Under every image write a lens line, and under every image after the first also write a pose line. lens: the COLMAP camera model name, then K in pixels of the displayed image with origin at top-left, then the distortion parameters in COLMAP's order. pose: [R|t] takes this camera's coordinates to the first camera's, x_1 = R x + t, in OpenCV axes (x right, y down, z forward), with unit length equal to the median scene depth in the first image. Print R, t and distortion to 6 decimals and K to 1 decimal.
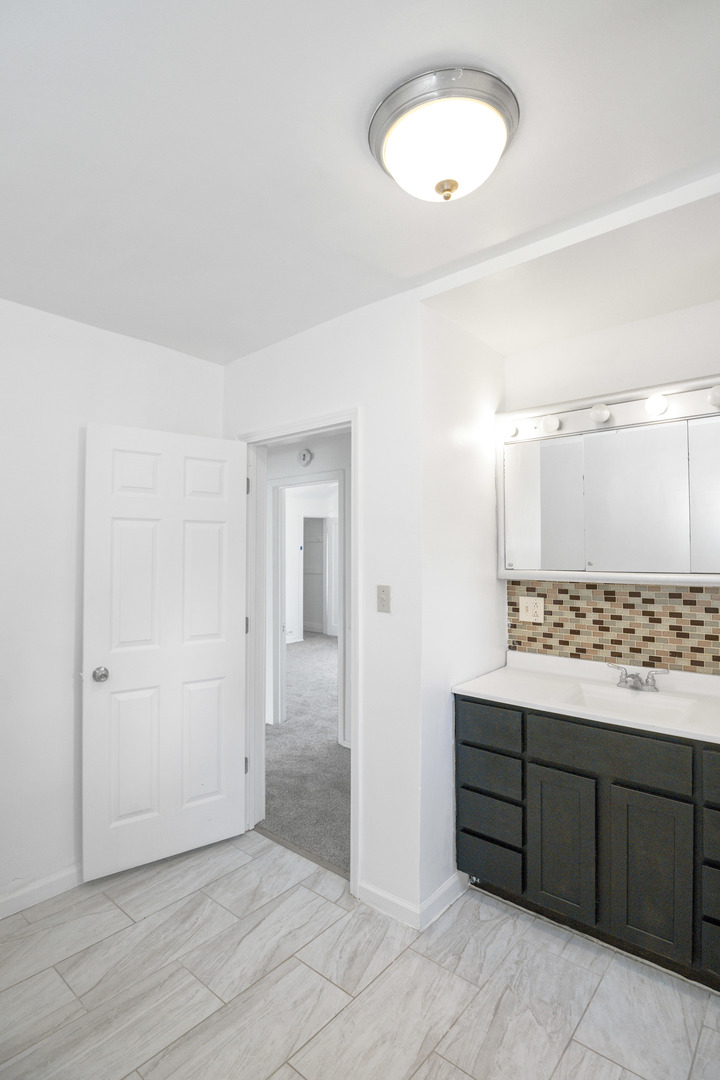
lens RADIAL K [[537.2, 0, 359.7], [0, 537.2, 532.8], [0, 0, 1]] dist [-0.001805, -0.001512]
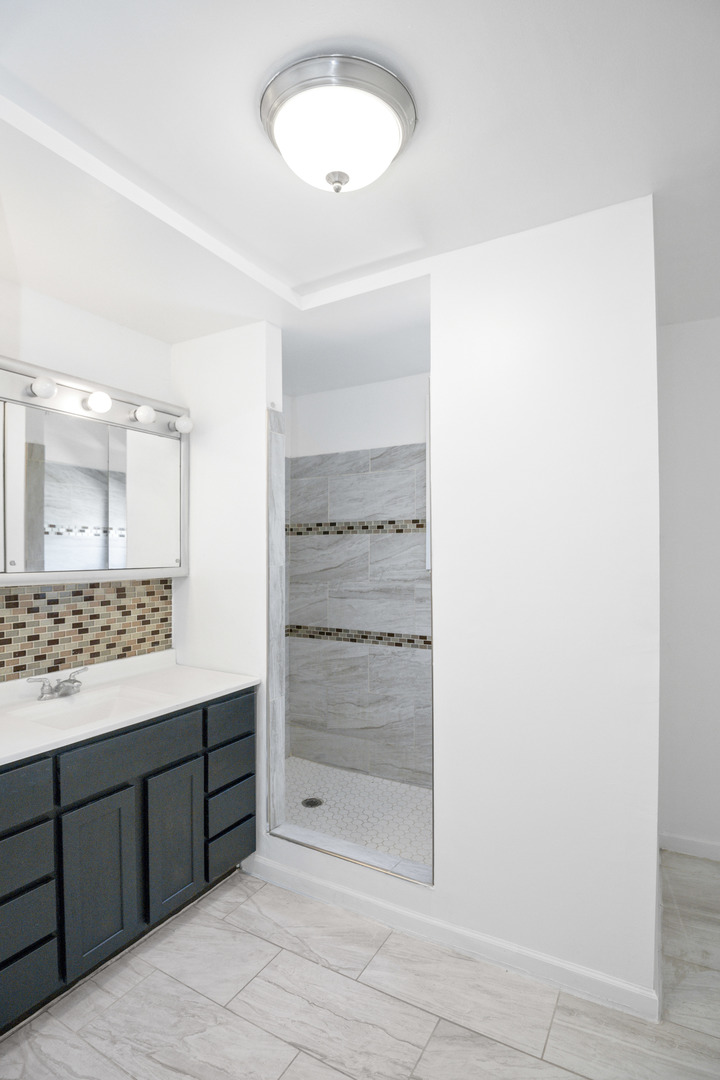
lens RADIAL K [[516.3, 0, 360.0], [0, 516.3, 540.0], [0, 0, 1]] dist [-0.027972, 0.000994]
pose [[-0.131359, 0.037006, 0.990644, -0.472359], [-0.015536, 0.999103, -0.039382, 0.050315], [-0.991213, -0.020564, -0.130667, 0.645884]]
